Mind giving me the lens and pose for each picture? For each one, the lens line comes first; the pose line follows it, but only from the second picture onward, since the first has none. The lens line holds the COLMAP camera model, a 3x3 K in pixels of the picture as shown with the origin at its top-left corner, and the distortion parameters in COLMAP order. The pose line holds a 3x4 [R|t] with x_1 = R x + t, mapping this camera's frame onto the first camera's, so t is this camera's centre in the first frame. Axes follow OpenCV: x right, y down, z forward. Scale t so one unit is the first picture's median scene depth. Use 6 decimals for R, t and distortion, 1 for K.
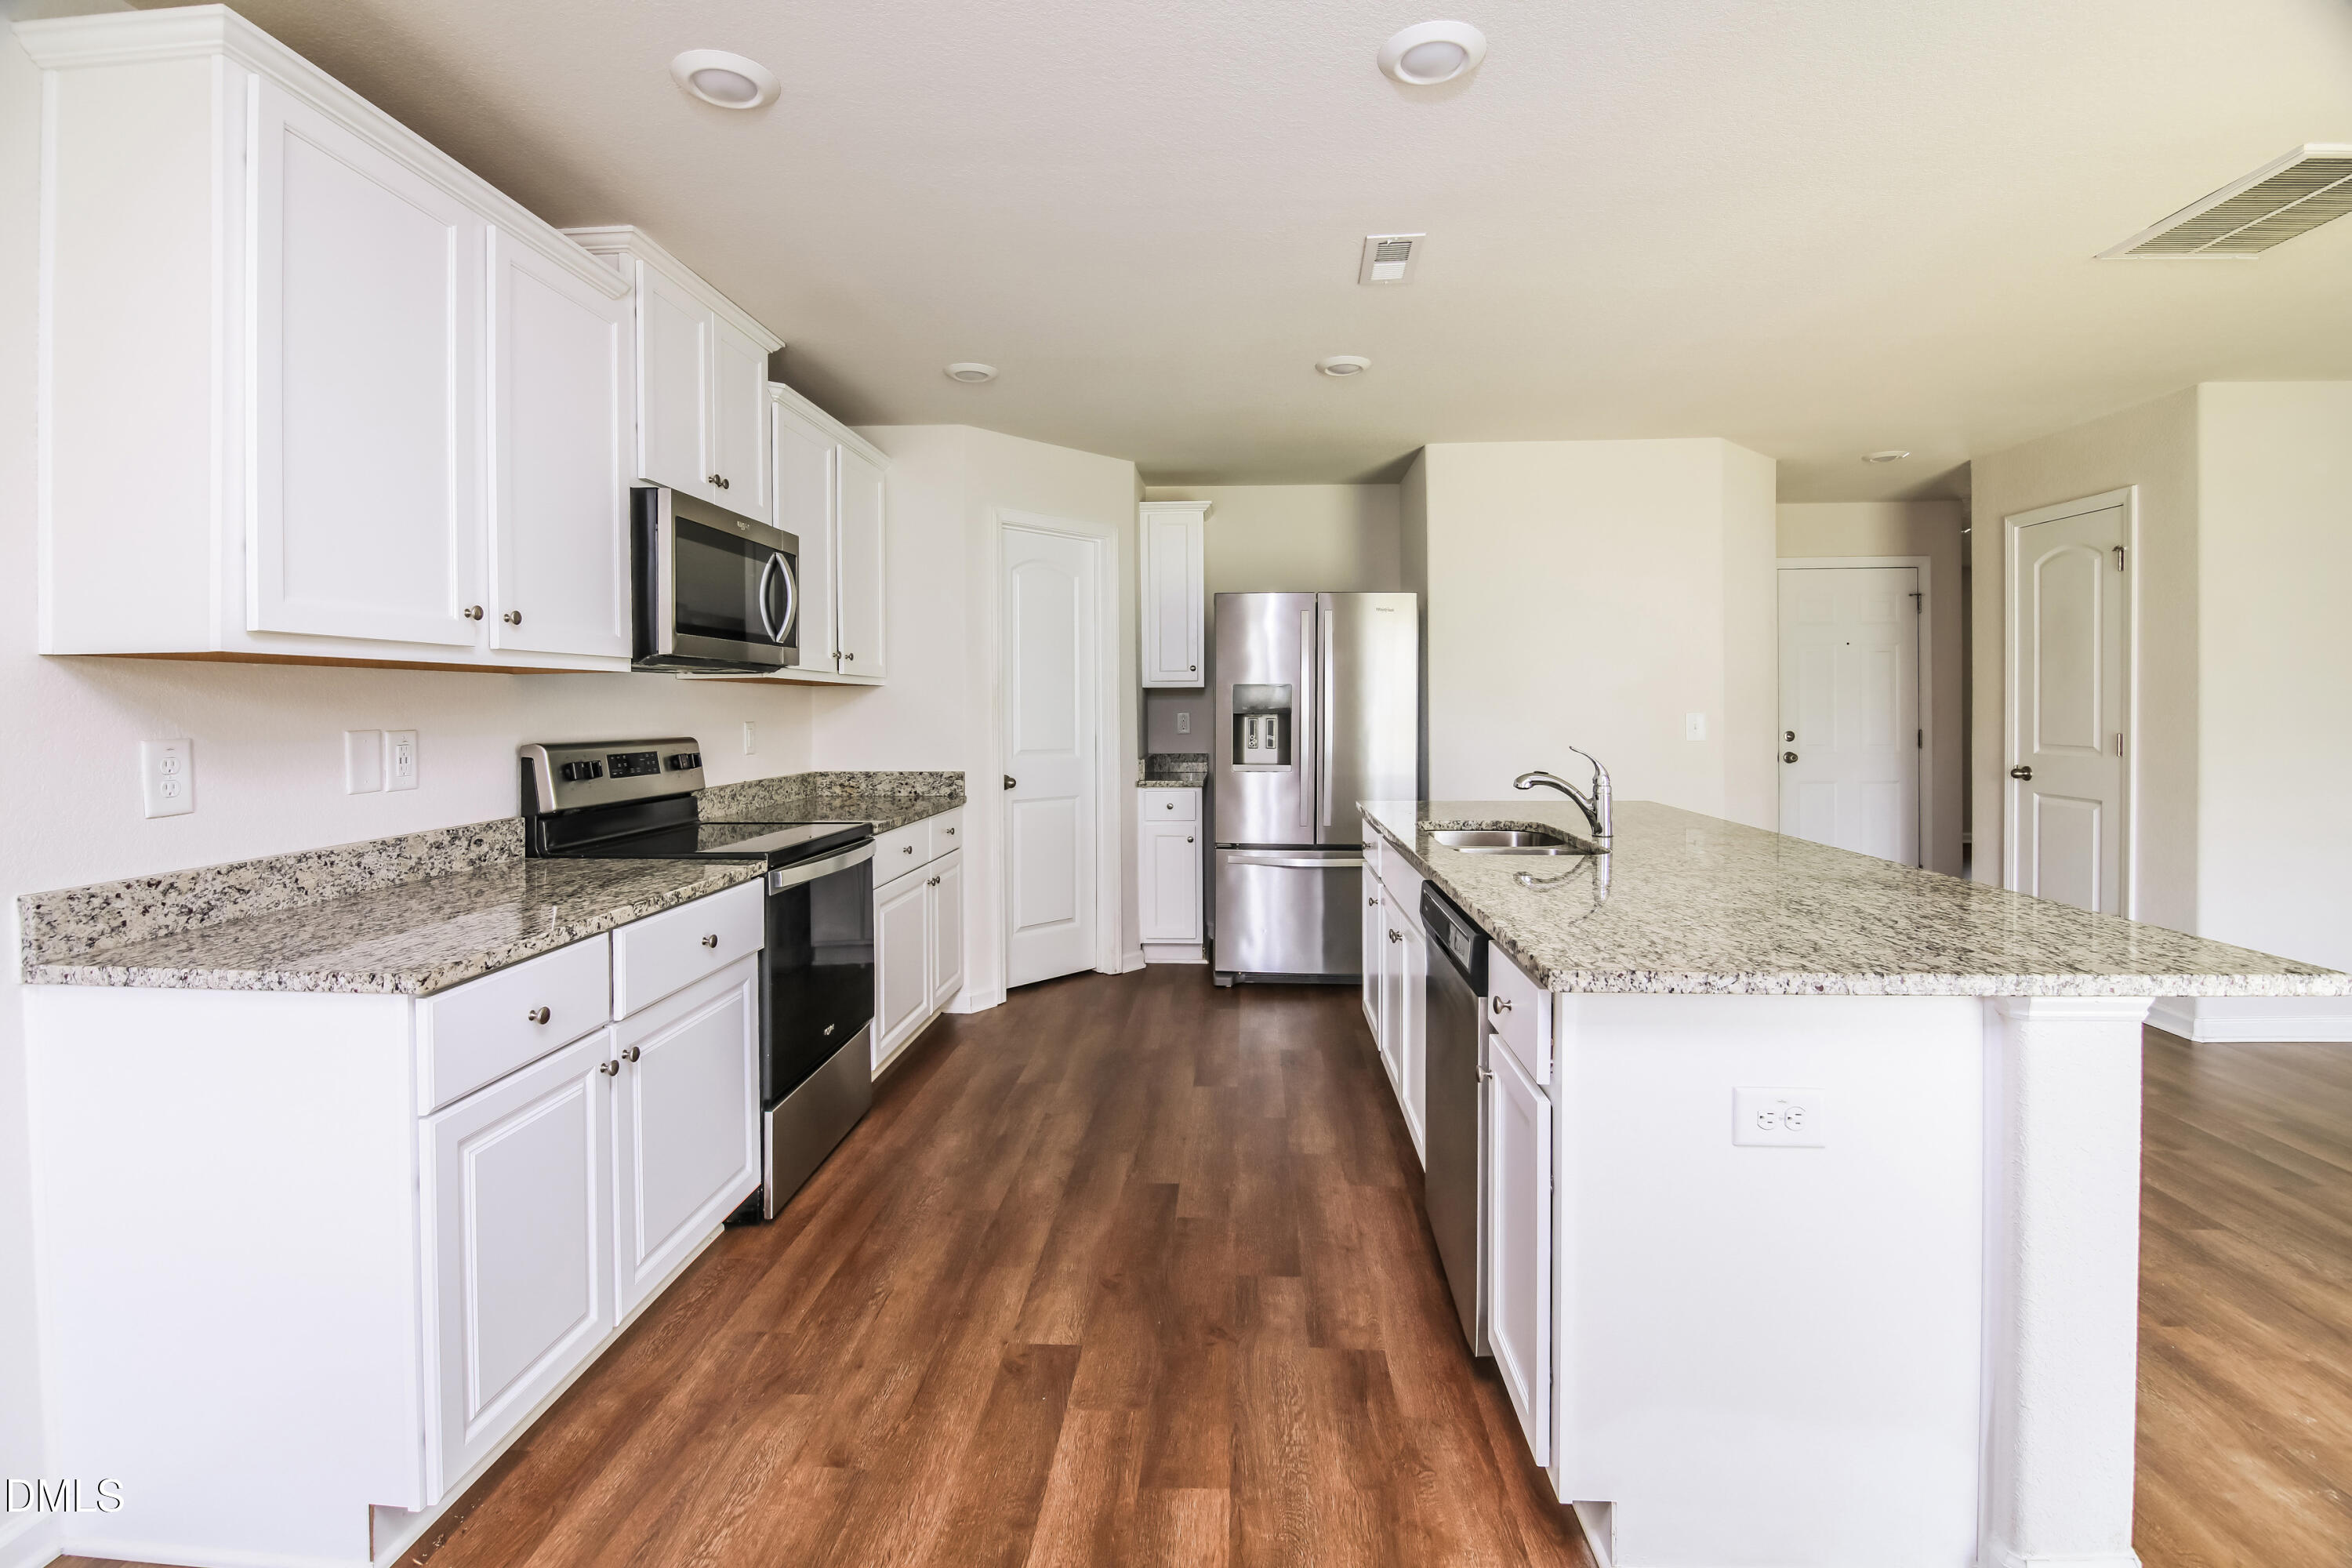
lens RADIAL K [[1055.4, 0, 1179.8], [0, 1055.4, 713.1], [0, 0, 1]] dist [-0.007560, -0.000291]
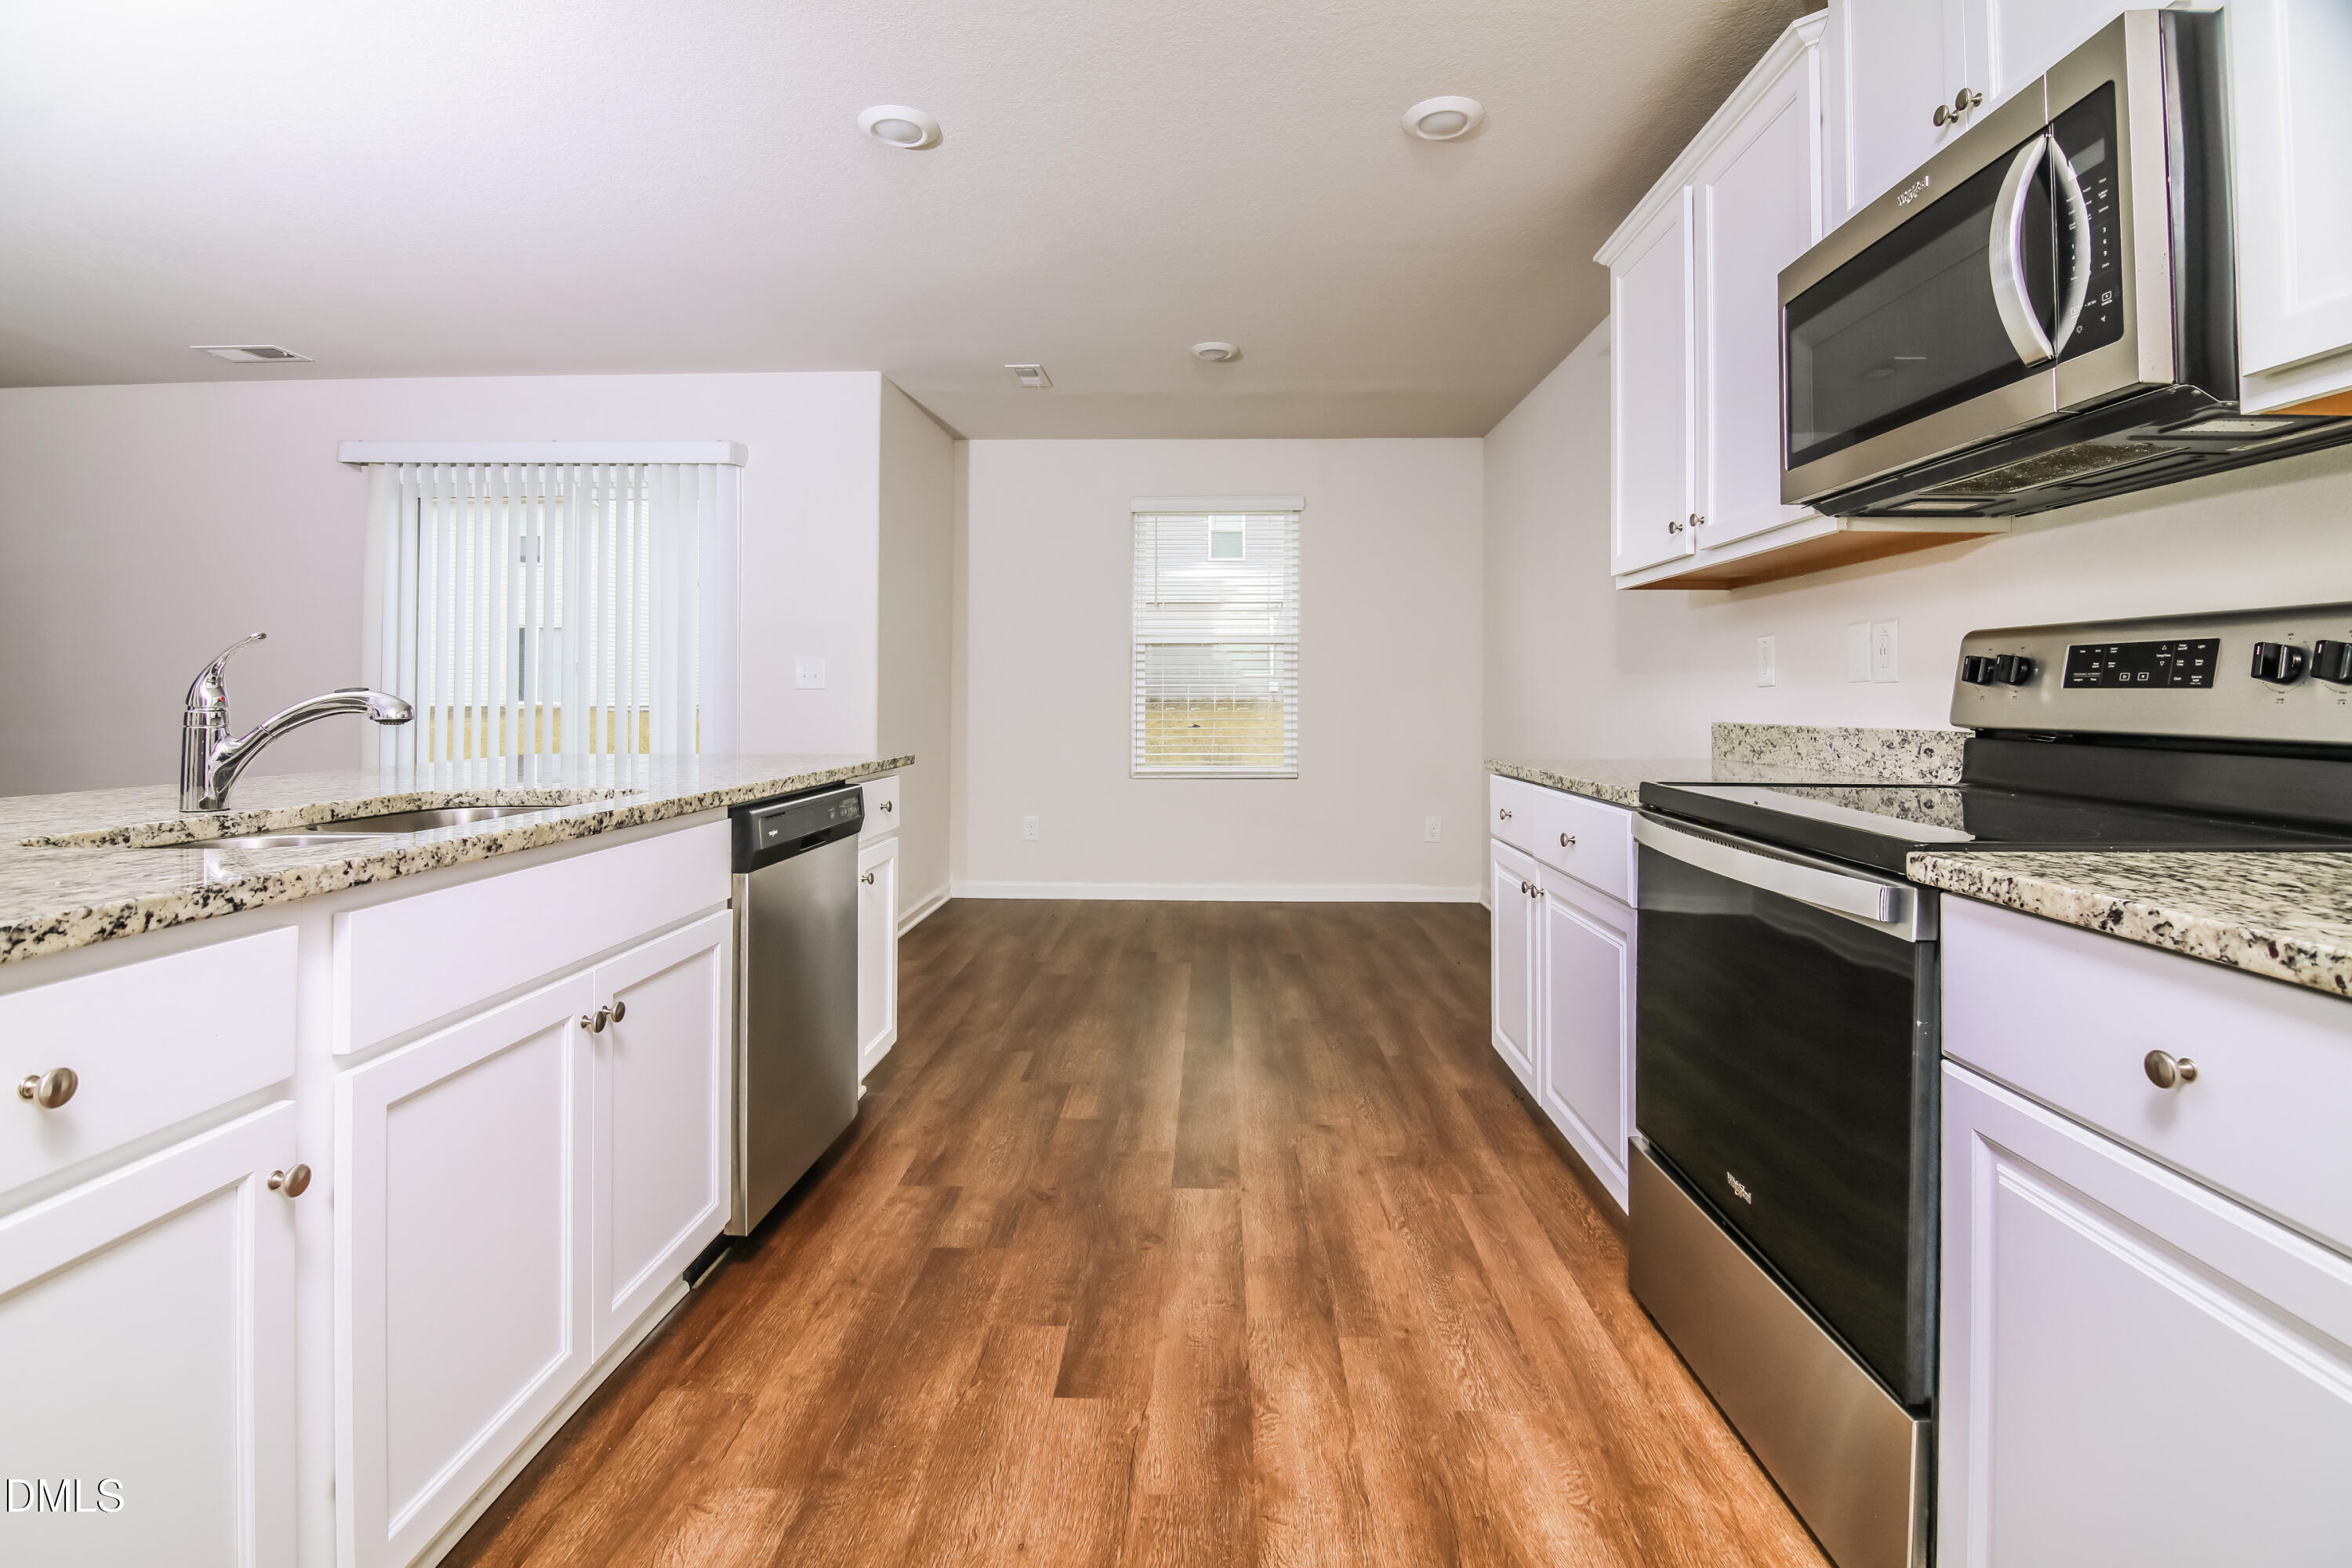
lens RADIAL K [[1055.4, 0, 1217.1], [0, 1055.4, 682.6], [0, 0, 1]] dist [-0.007560, -0.000291]
pose [[-0.997896, 0.004853, -0.064652, -0.063249], [0.005194, 0.999973, -0.005117, 0.072119], [0.064625, -0.005442, -0.997895, 1.846428]]
